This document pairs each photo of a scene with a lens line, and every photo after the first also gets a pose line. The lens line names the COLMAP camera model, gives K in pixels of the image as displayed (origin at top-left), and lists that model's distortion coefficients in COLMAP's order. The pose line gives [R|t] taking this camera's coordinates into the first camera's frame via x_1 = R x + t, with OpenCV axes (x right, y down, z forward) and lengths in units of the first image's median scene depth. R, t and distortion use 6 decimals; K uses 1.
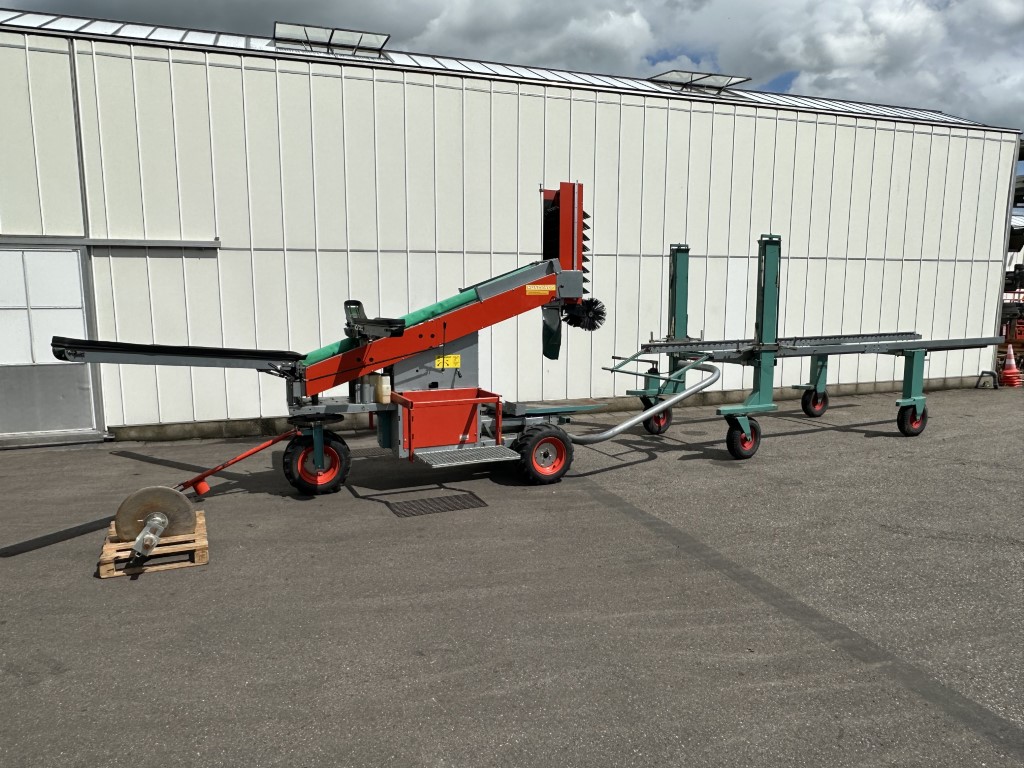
lens RADIAL K [[695.3, 0, 508.6], [0, 695.3, 387.1], [0, 0, 1]] dist [-0.006418, 0.003144]
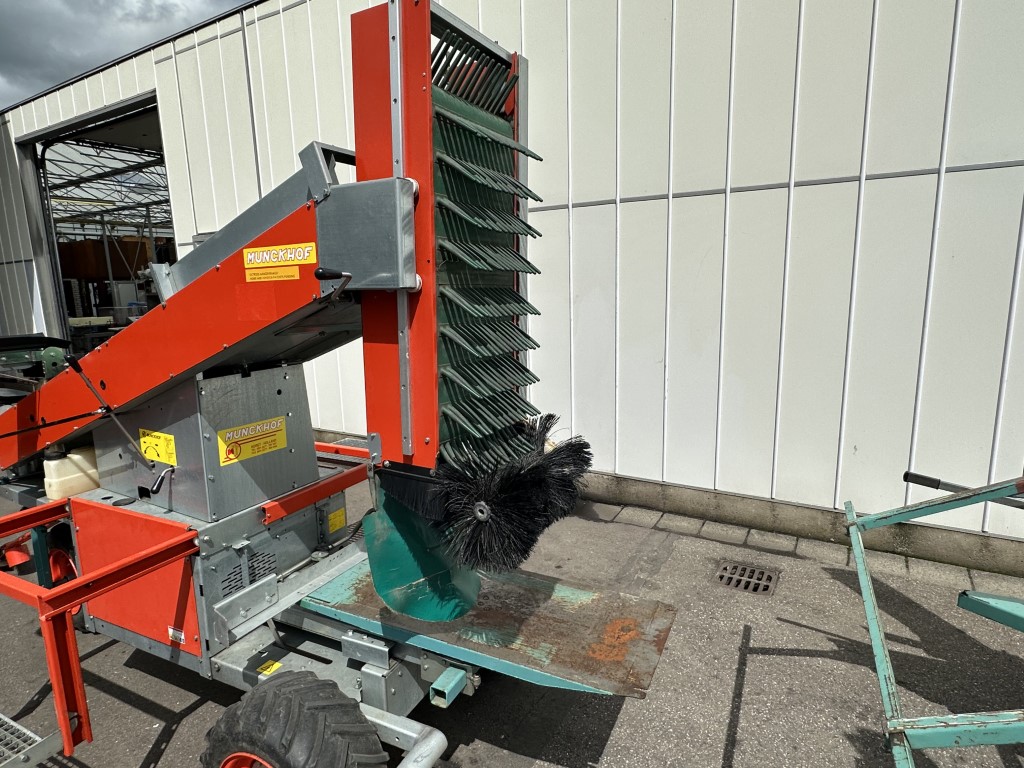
lens RADIAL K [[584.0, 0, 510.6], [0, 584.0, 387.1], [0, 0, 1]] dist [-0.002835, 0.001772]
pose [[0.638083, 0.120852, -0.760424, 0.249489], [-0.083520, 0.992642, 0.087675, -0.097588], [0.765424, 0.007567, 0.643482, 0.759681]]
